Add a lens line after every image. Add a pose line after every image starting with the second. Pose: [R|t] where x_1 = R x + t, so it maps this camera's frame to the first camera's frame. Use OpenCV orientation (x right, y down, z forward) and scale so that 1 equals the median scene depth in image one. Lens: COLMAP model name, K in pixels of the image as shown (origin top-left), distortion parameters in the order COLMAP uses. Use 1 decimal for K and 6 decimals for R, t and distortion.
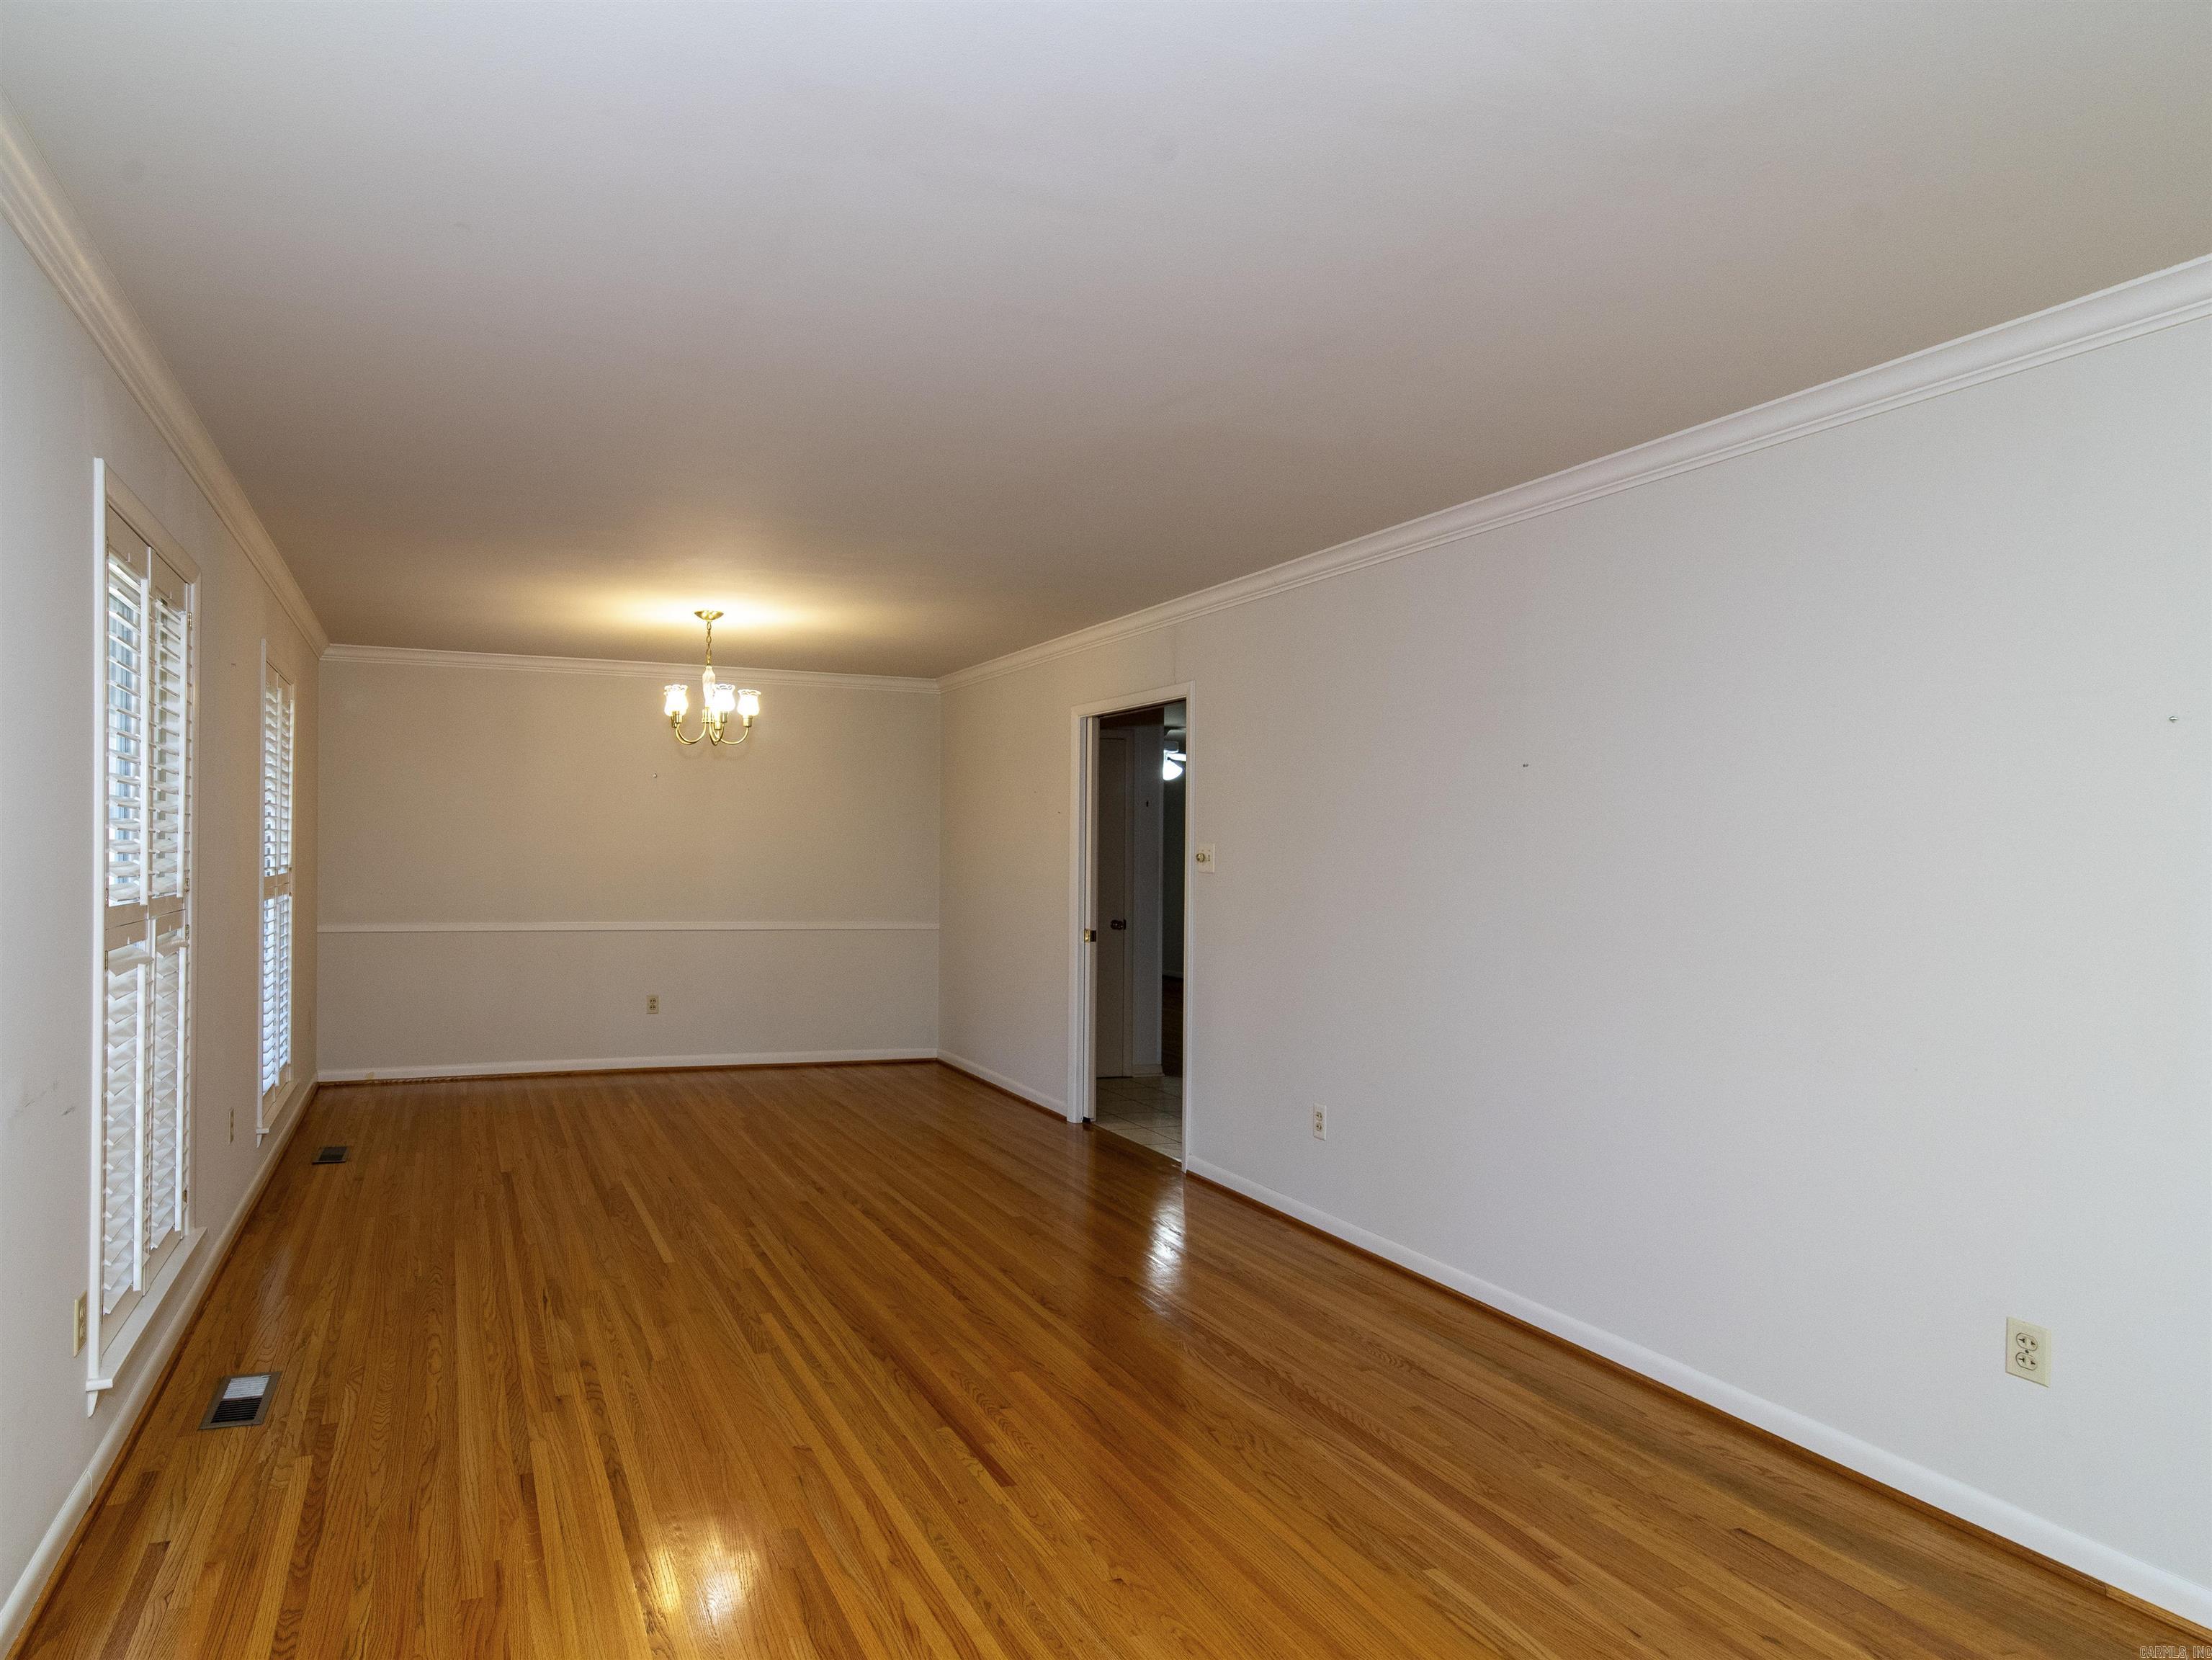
lens RADIAL K [[1132.5, 0, 1122.8], [0, 1132.5, 828.8], [0, 0, 1]] dist [0.016138, -0.001145]
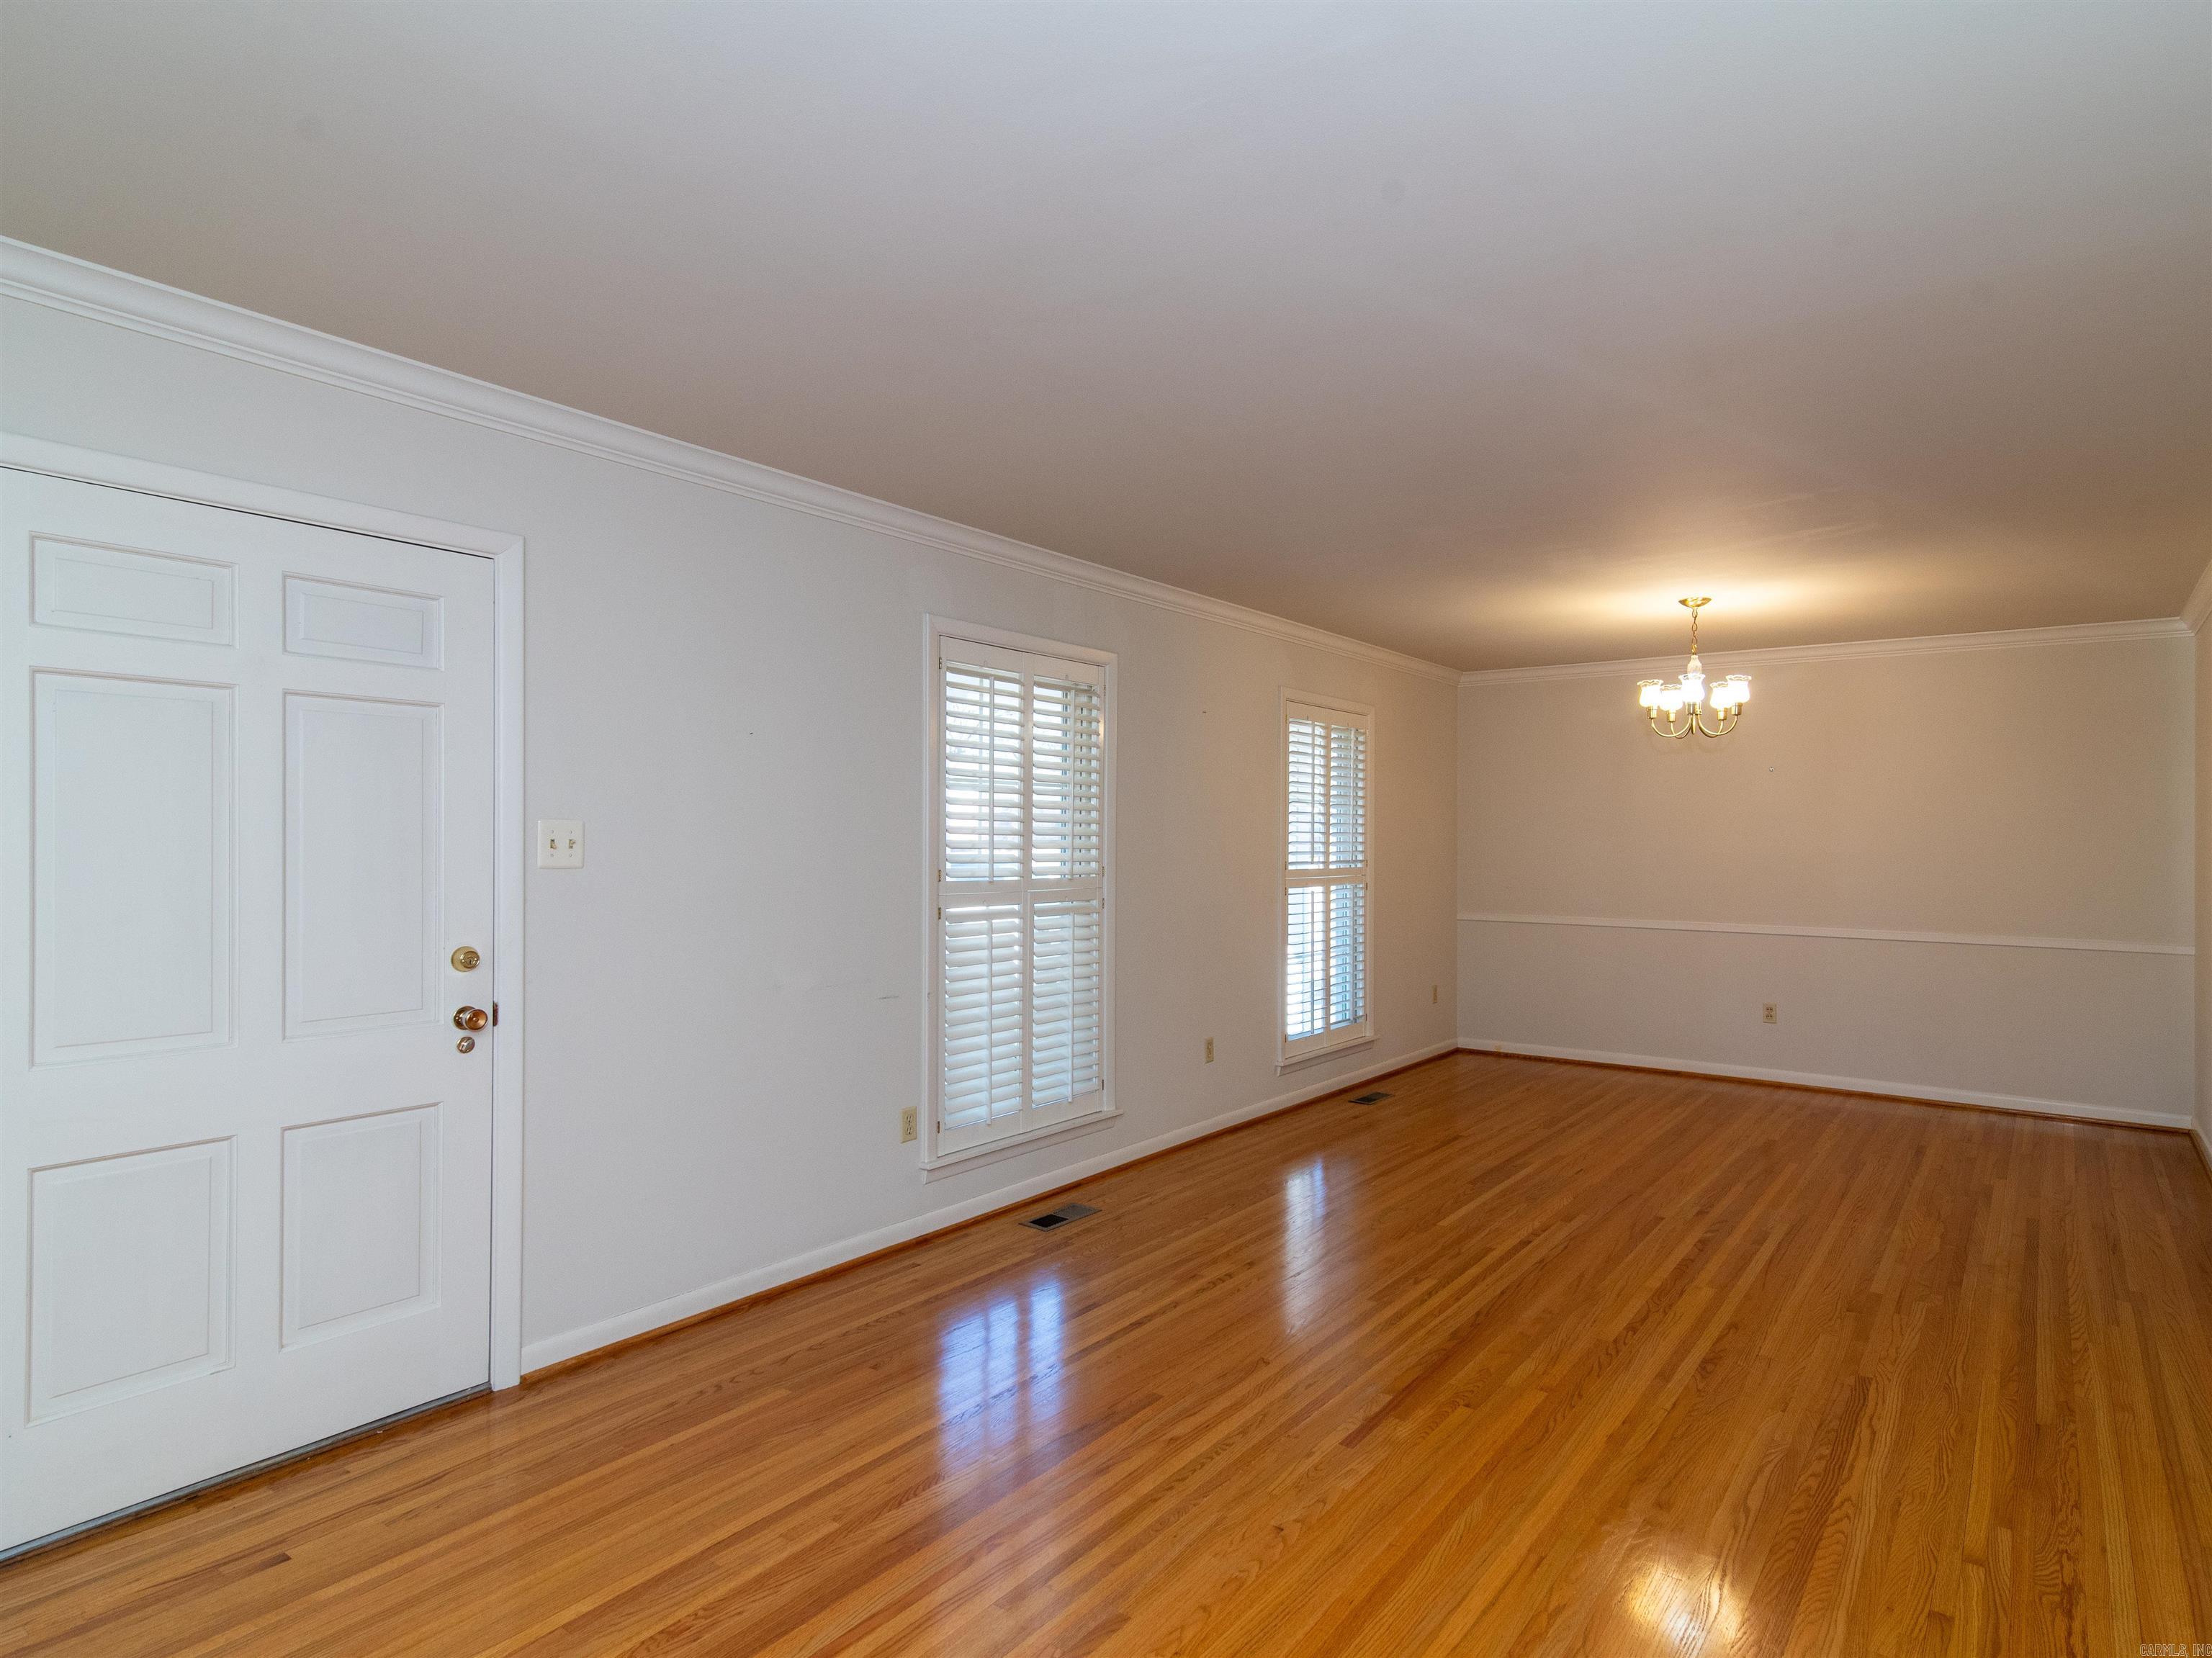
lens RADIAL K [[1132.2, 0, 1122.8], [0, 1132.2, 827.8], [0, 0, 1]] dist [0.016138, -0.001145]
pose [[0.644155, -0.017282, -0.764699, 0.203558], [0.016922, 0.999822, -0.008341, 0.004921], [0.764707, -0.007567, 0.644333, 0.061118]]
